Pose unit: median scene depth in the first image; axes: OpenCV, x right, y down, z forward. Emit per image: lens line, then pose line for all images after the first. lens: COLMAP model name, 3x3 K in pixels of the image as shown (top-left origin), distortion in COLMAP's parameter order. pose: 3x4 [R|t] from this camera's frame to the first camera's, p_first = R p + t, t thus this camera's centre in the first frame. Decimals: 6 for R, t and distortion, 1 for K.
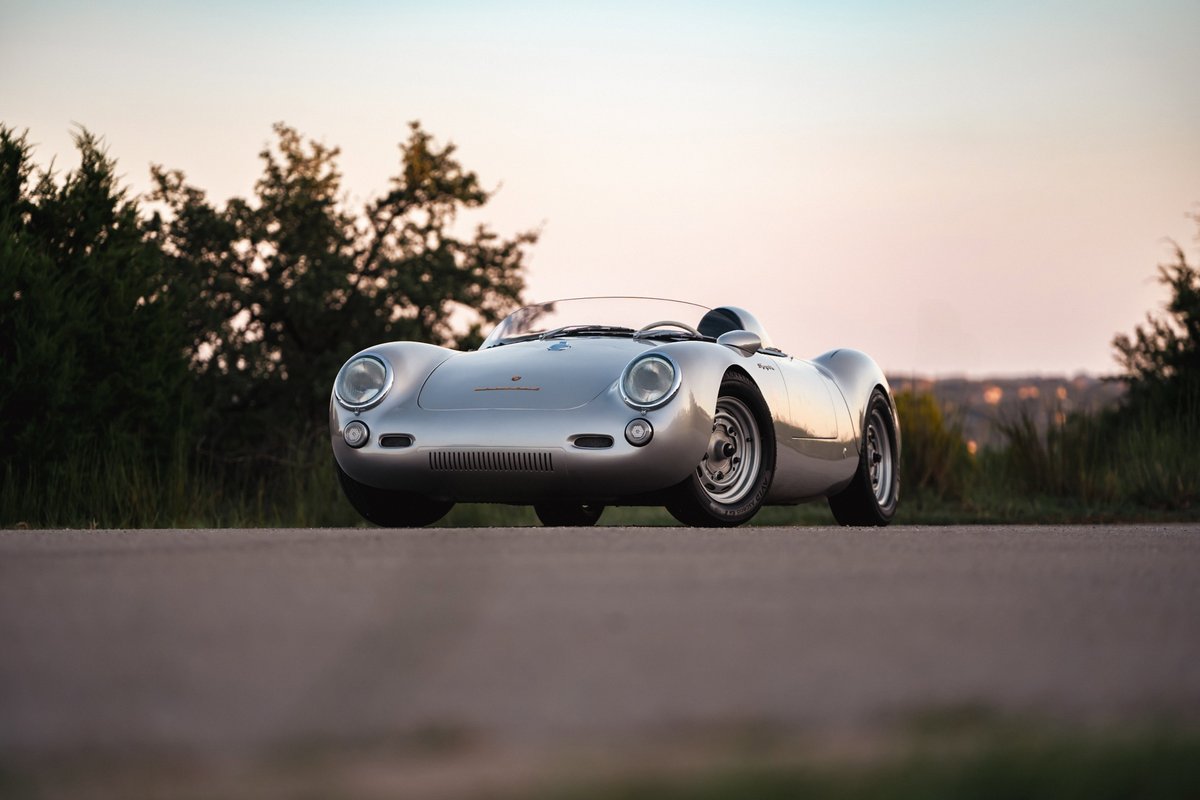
lens RADIAL K [[4293.6, 0, 672.7], [0, 4293.6, 400.3], [0, 0, 1]] dist [0.056180, -3.061194]
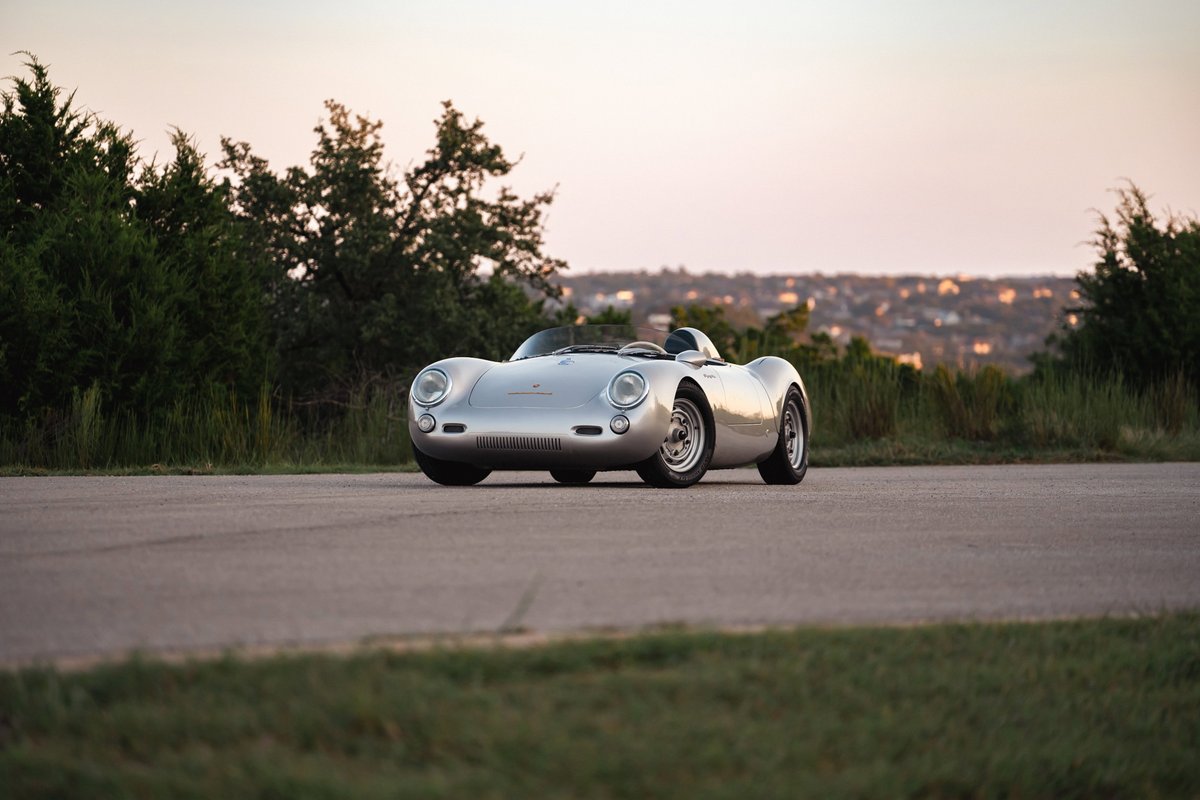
lens RADIAL K [[4282.8, 0, 661.4], [0, 4282.8, 405.3], [0, 0, 1]] dist [0.125964, -0.723124]
pose [[0.999952, 0.007729, -0.005986, 0.005530], [-0.007573, 0.999642, 0.025665, -0.013479], [0.006182, -0.025618, 0.999653, -0.169263]]
